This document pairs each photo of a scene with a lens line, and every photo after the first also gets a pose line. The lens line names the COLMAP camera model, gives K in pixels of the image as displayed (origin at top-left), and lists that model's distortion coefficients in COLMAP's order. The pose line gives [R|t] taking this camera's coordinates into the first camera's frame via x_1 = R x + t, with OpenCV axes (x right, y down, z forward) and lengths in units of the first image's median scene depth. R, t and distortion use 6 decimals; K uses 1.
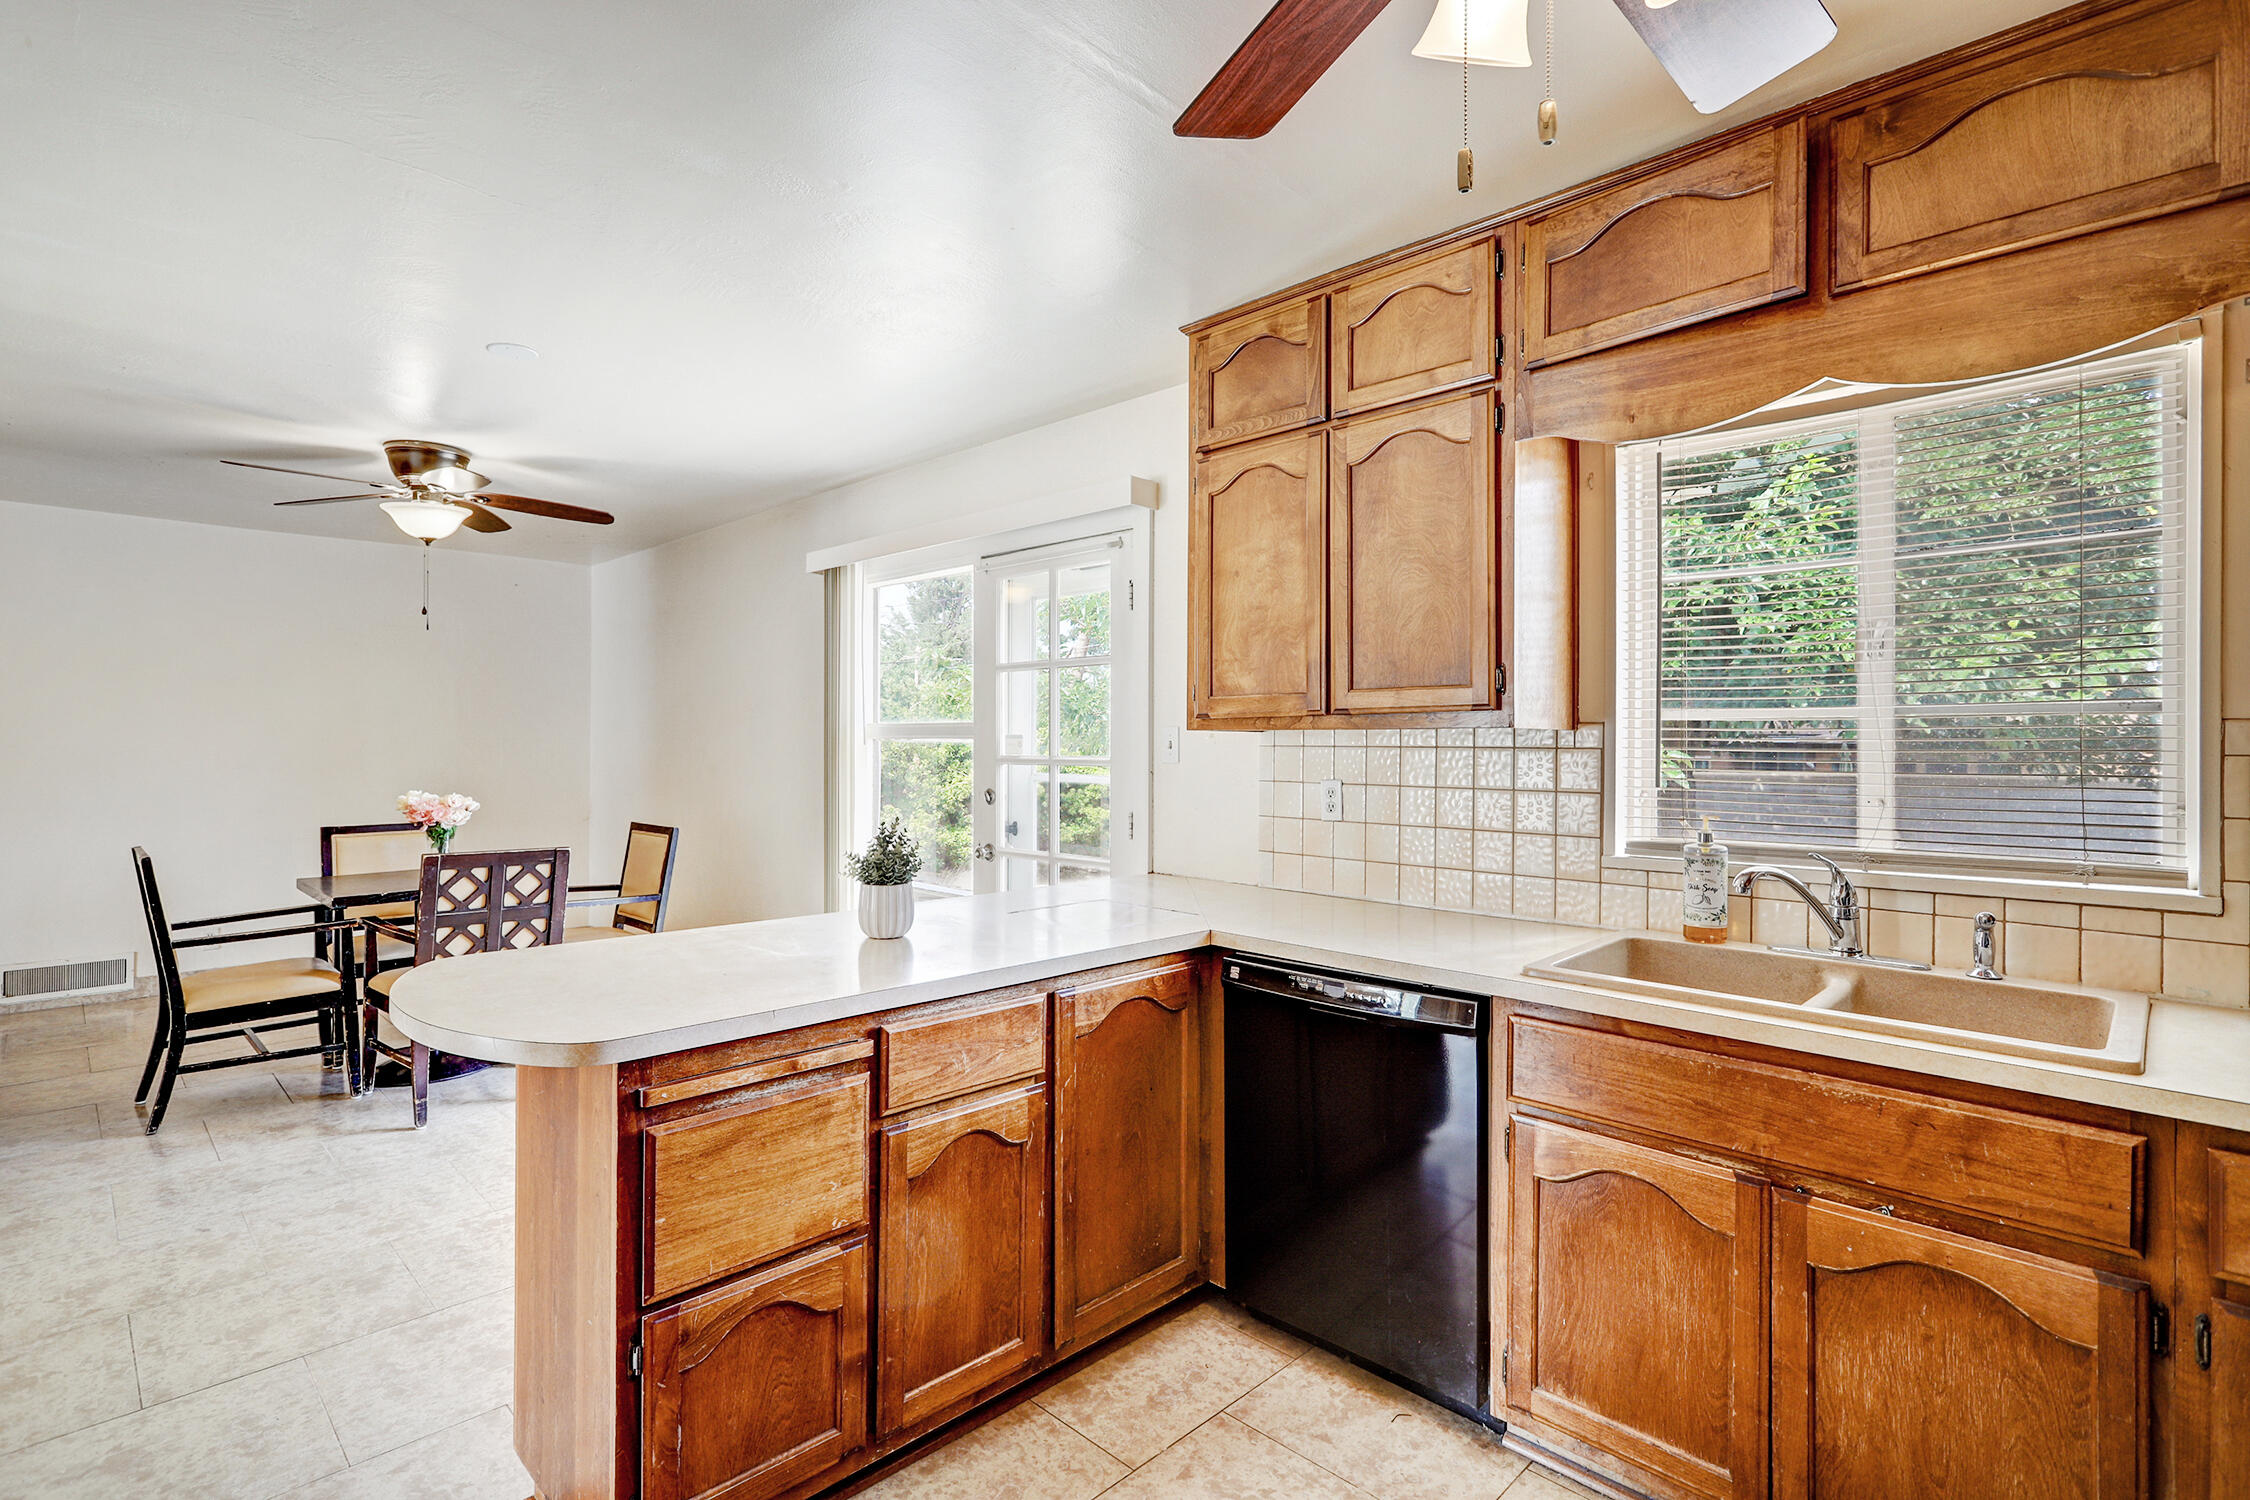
lens RADIAL K [[1073.9, 0, 1127.4], [0, 1073.9, 744.2], [0, 0, 1]] dist [0.014764, -0.001183]
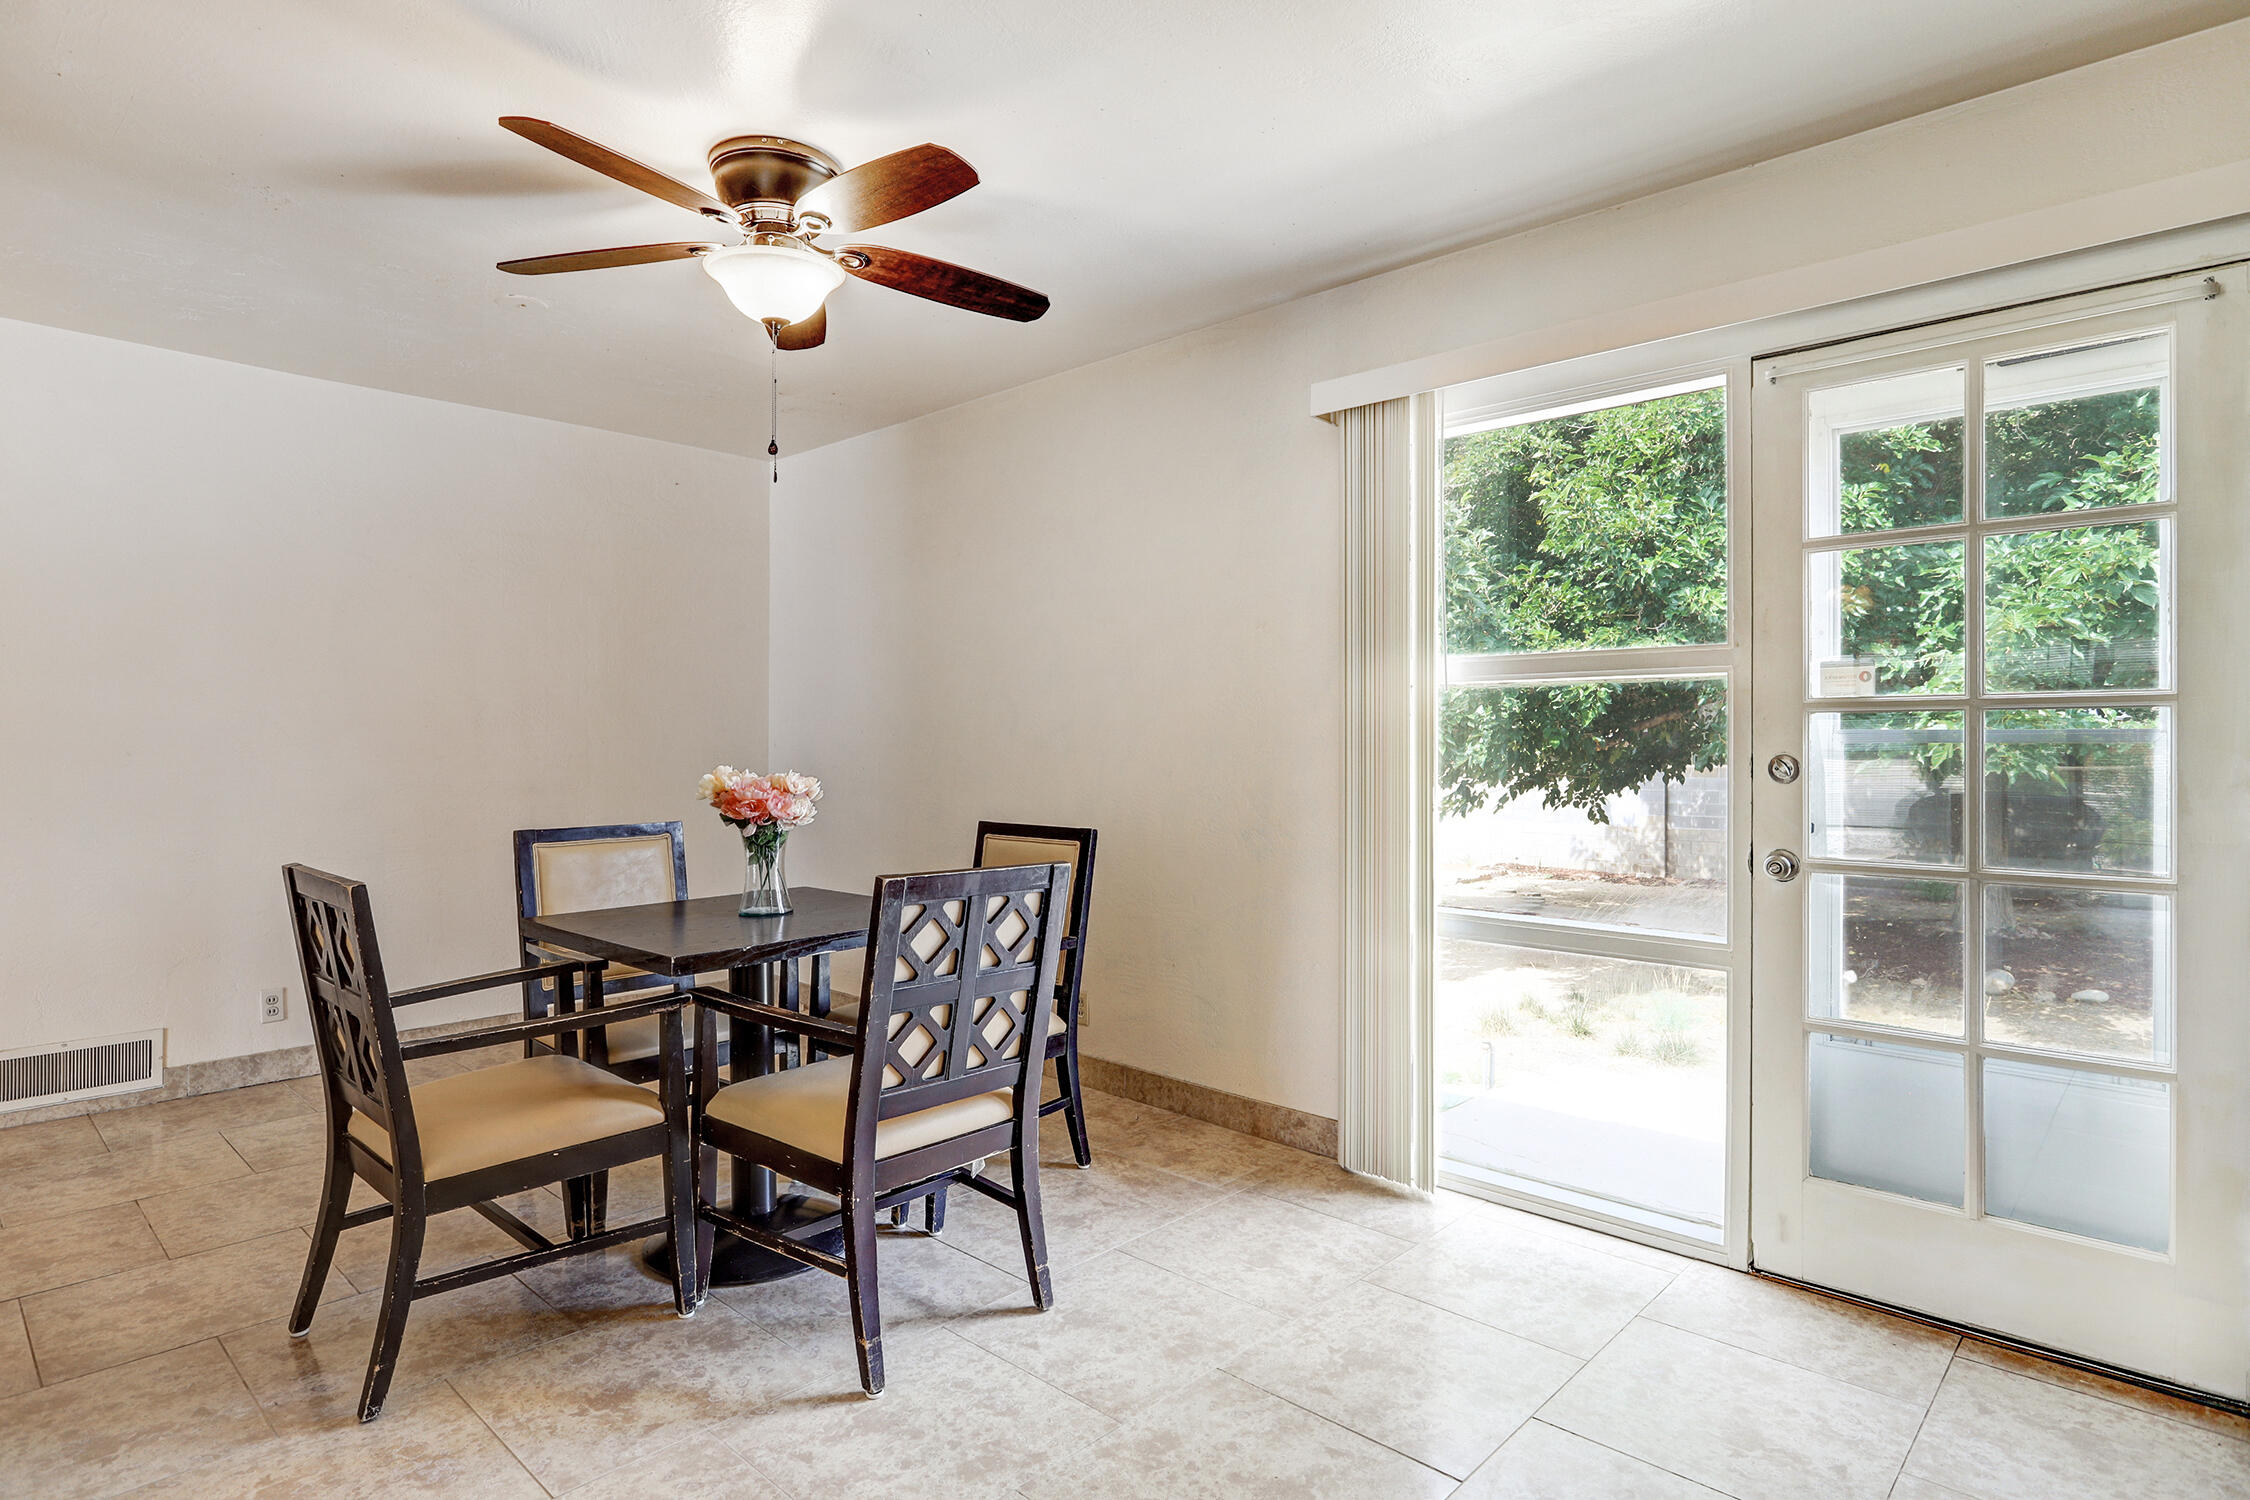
lens RADIAL K [[1187.6, 0, 1115.6], [0, 1187.6, 744.0], [0, 0, 1]] dist [-0.003780, 0.000563]
pose [[0.999283, -0.000505, 0.037859, -0.500878], [0.000523, 1.000000, -0.000450, 0.033916], [-0.037859, 0.000470, 0.999283, 0.375563]]
